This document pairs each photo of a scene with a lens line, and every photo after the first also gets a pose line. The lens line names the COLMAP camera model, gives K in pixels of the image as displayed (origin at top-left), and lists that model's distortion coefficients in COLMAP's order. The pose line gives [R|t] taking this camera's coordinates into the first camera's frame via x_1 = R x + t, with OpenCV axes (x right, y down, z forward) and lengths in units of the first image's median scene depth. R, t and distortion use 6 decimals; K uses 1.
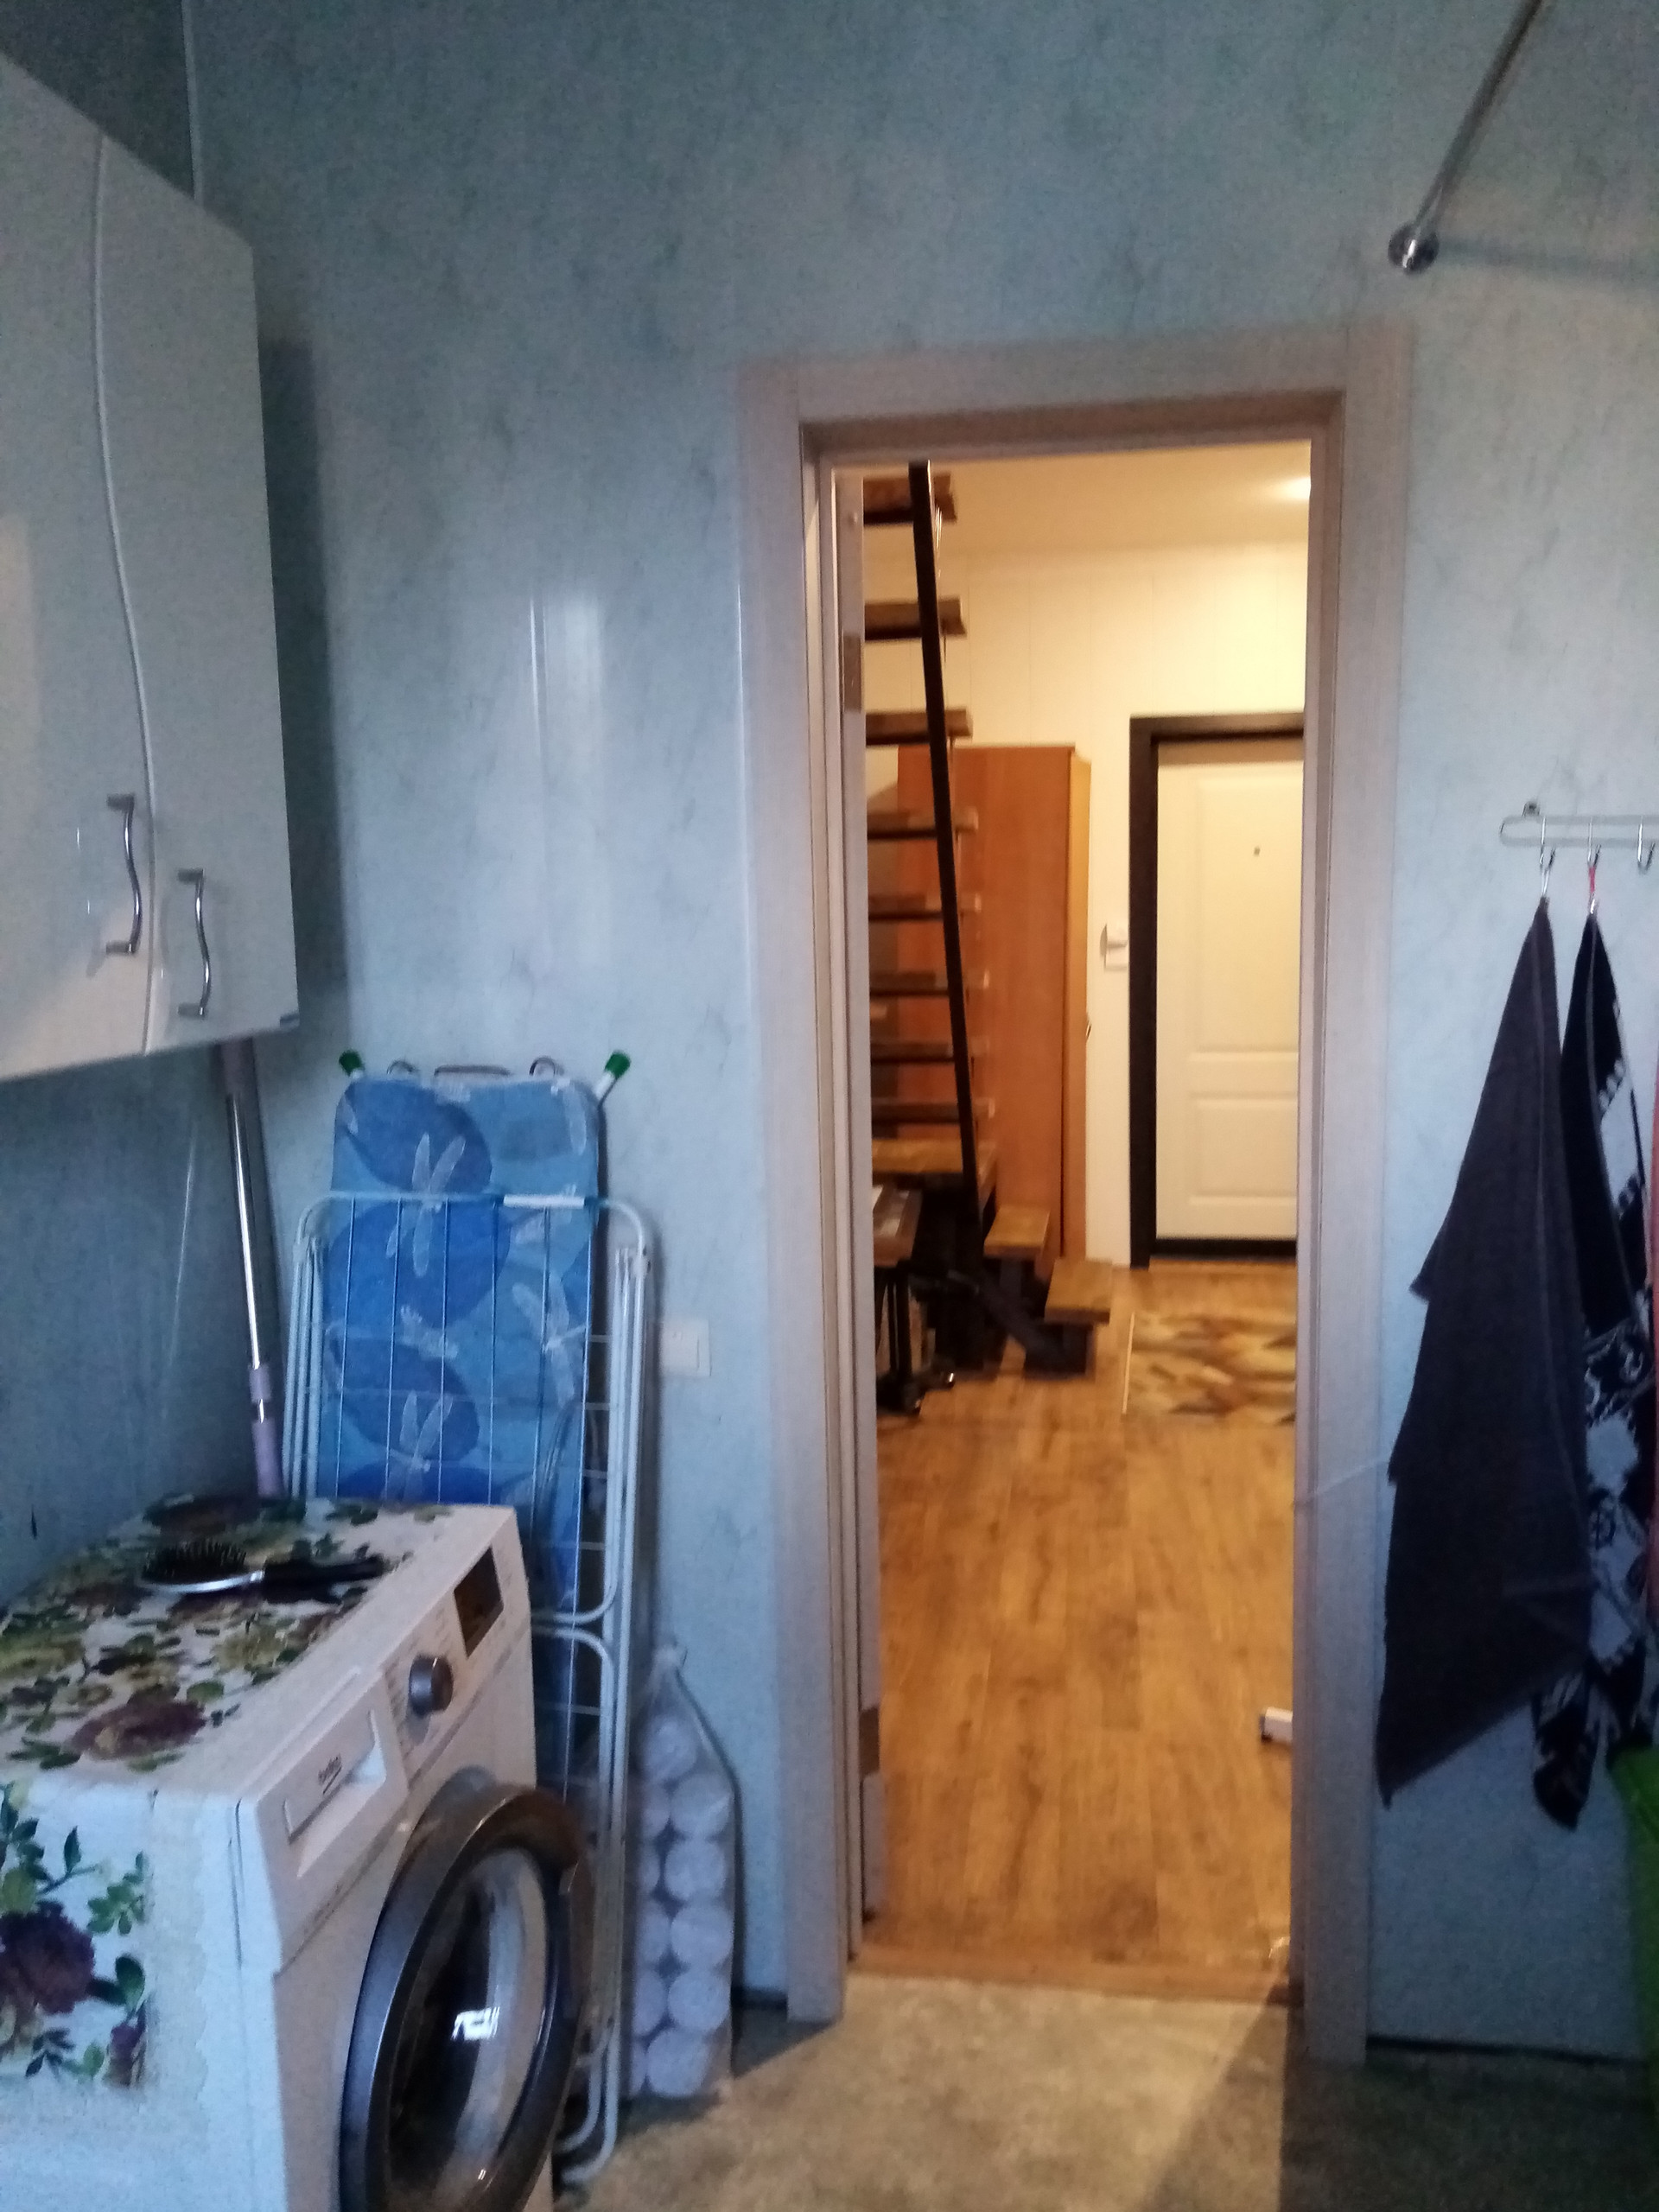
lens RADIAL K [[1752.3, 0, 837.8], [0, 1752.3, 1089.6], [0, 0, 1]] dist [0.068981, -0.123951]
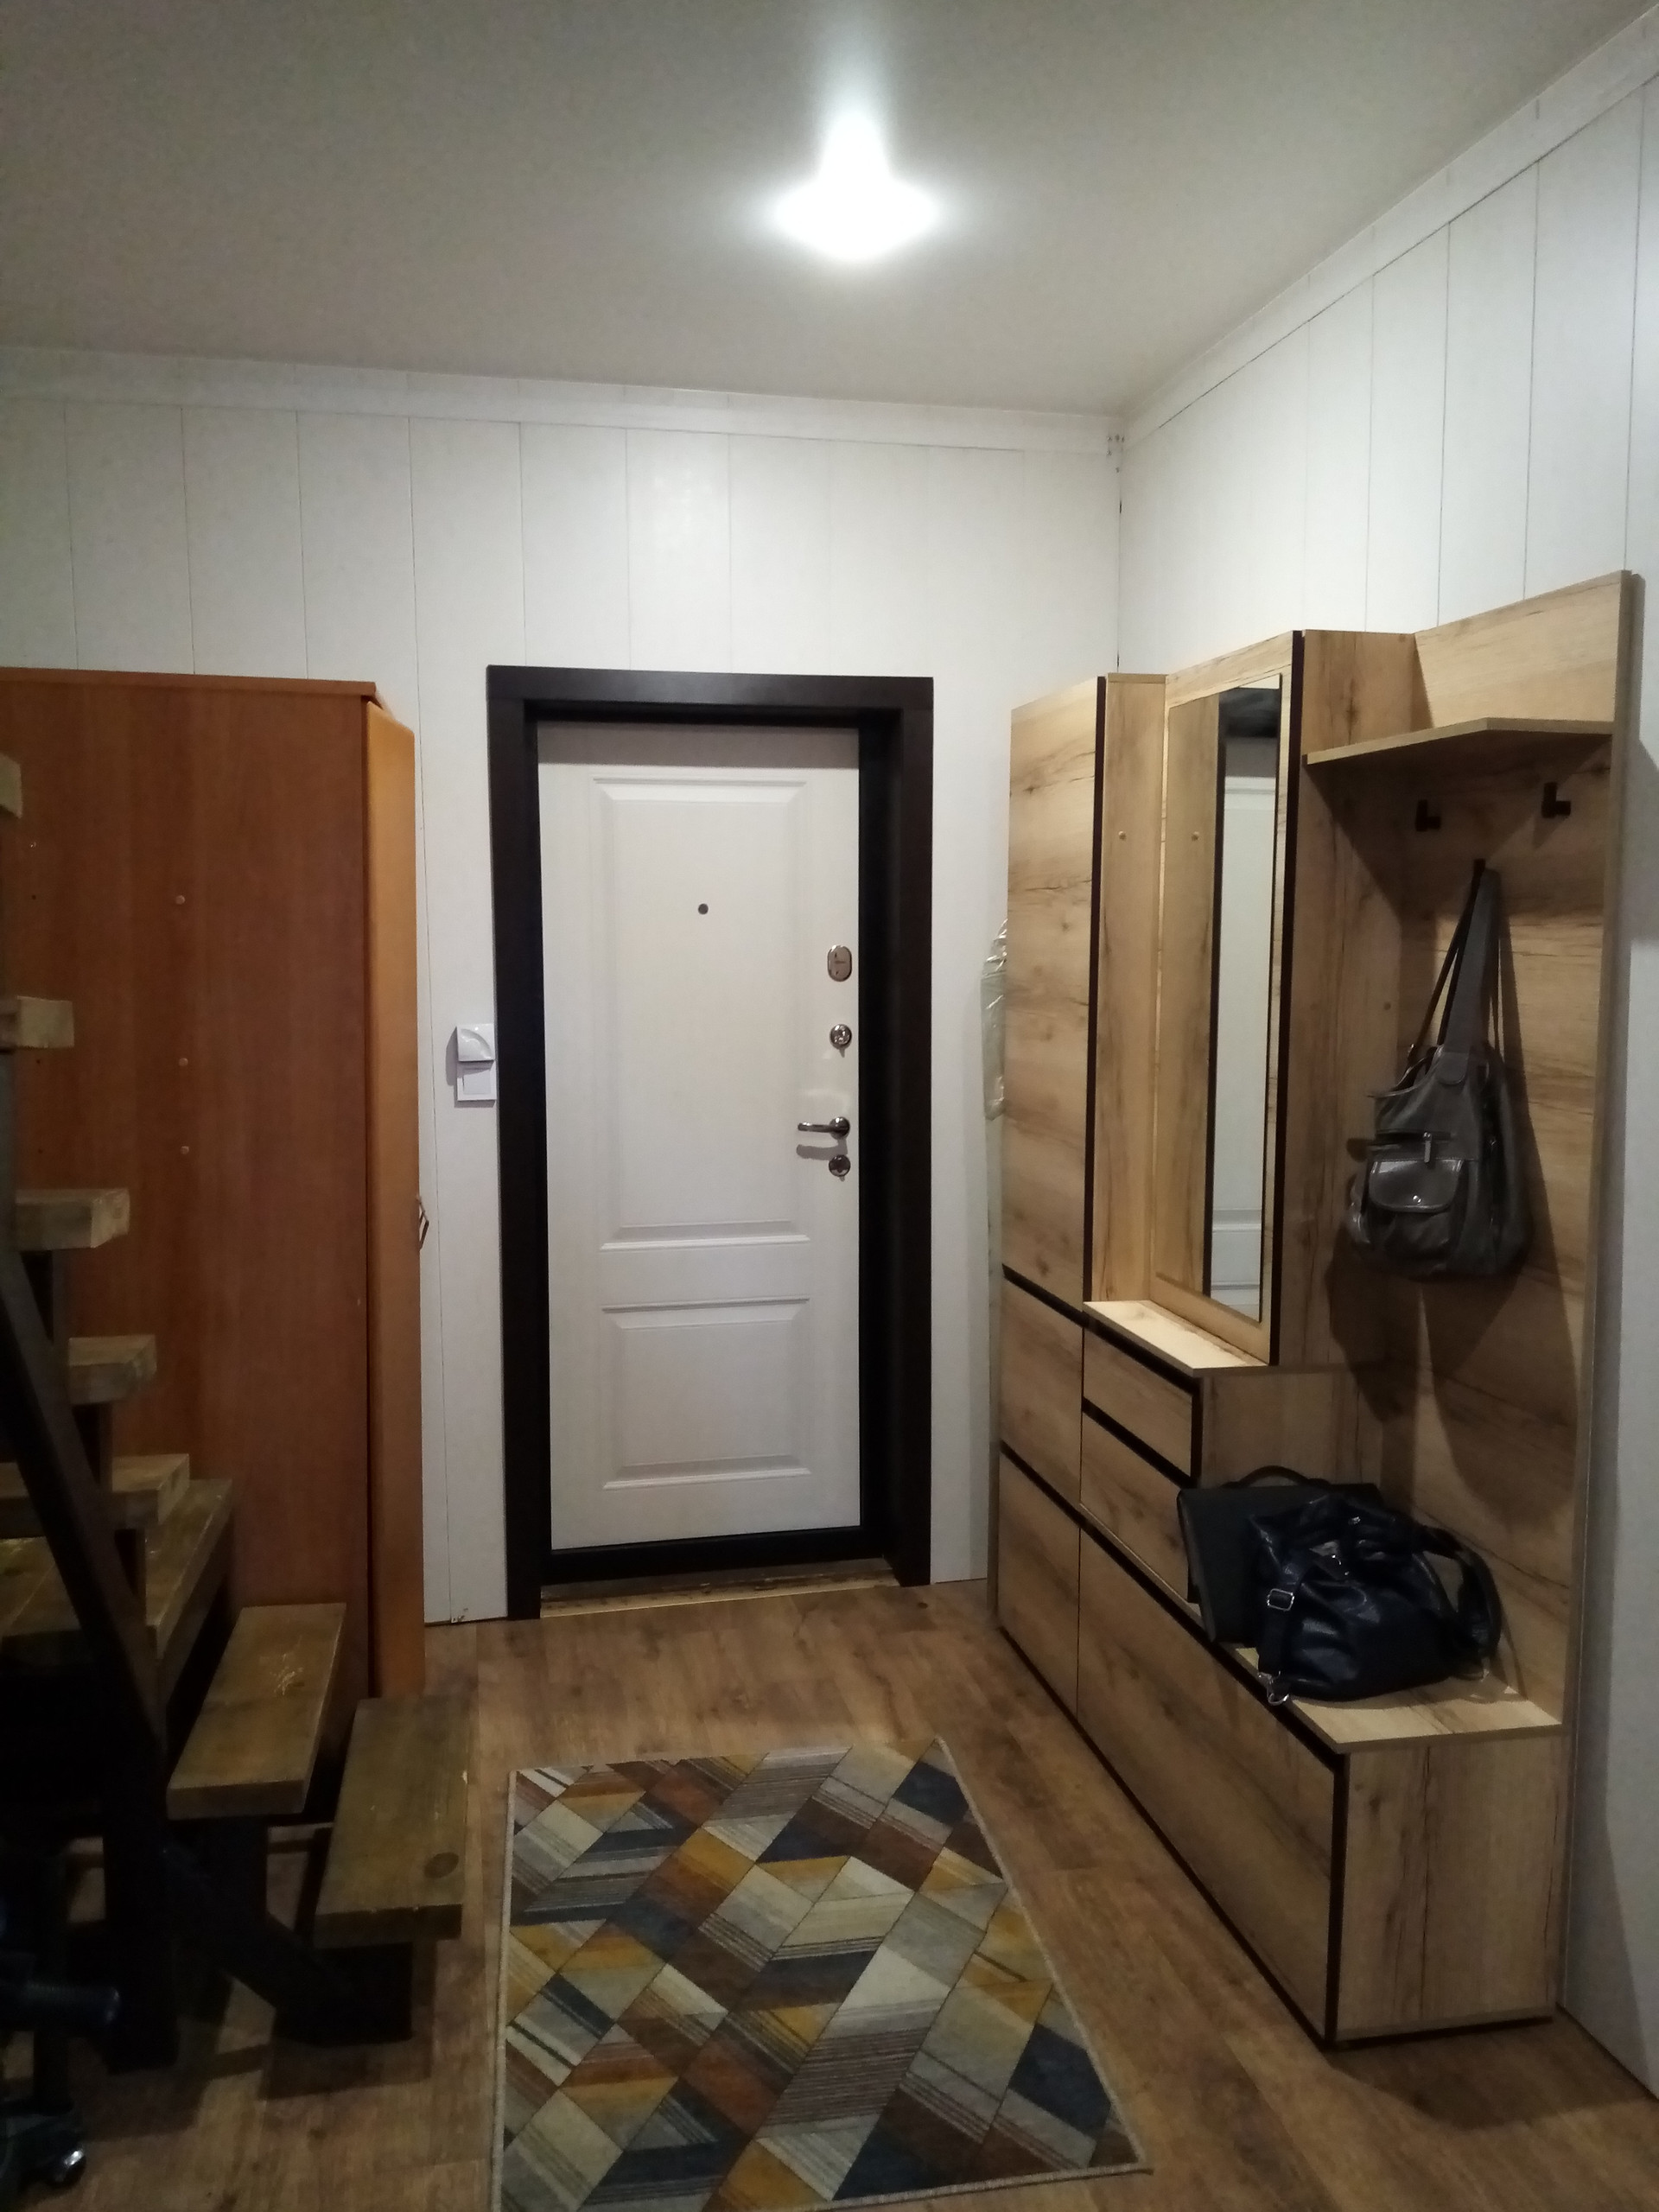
lens RADIAL K [[1752.3, 0, 837.8], [0, 1752.3, 1089.6], [0, 0, 1]] dist [0.068981, -0.123951]
pose [[0.938968, -0.011058, 0.343827, 0.084246], [0.023868, 0.999169, -0.033047, -0.061328], [-0.343176, 0.039236, 0.938451, 0.488039]]
